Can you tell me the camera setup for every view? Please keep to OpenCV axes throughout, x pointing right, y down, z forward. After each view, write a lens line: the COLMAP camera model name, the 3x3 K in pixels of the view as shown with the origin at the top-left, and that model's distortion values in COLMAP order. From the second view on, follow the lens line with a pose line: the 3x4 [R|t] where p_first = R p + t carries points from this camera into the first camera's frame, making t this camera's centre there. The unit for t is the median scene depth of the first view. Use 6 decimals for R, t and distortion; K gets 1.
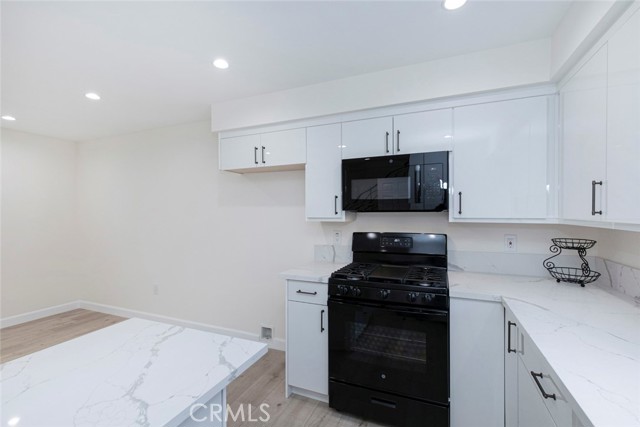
lens RADIAL K [[283.7, 0, 317.0], [0, 283.7, 214.5], [0, 0, 1]] dist [0.002659, -0.001543]
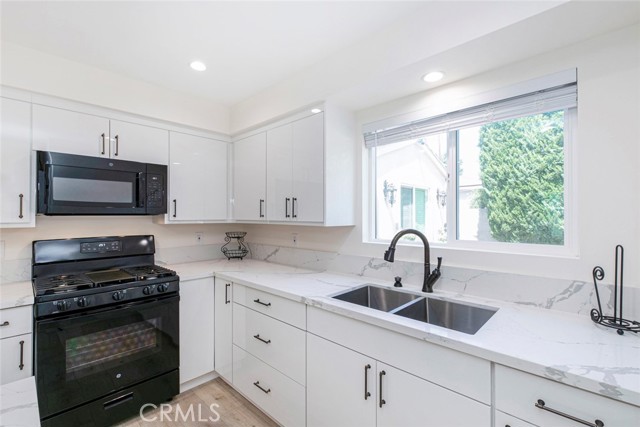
lens RADIAL K [[283.7, 0, 328.2], [0, 283.7, 211.2], [0, 0, 1]] dist [0.002659, -0.001543]
pose [[0.339844, 0.015479, 0.940354, -0.403082], [0.003672, 0.999835, -0.017785, -0.002664], [-0.940474, 0.009497, 0.339732, -0.057366]]
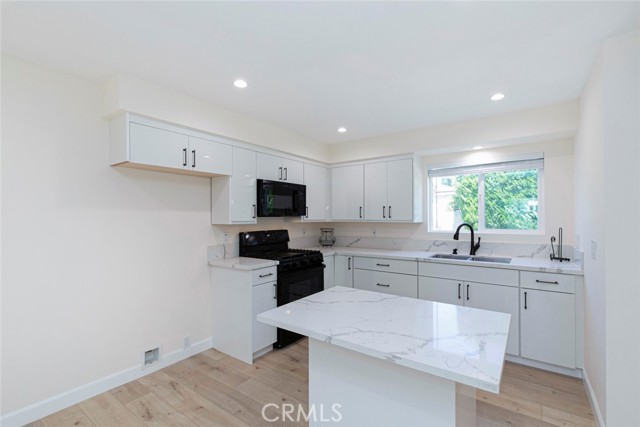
lens RADIAL K [[283.7, 0, 328.6], [0, 283.7, 213.7], [0, 0, 1]] dist [0.002659, -0.001543]
pose [[0.213285, 0.013243, 0.976900, -1.253934], [0.005961, 0.999872, -0.014856, -0.000507], [-0.976972, 0.008992, 0.213179, 0.391419]]
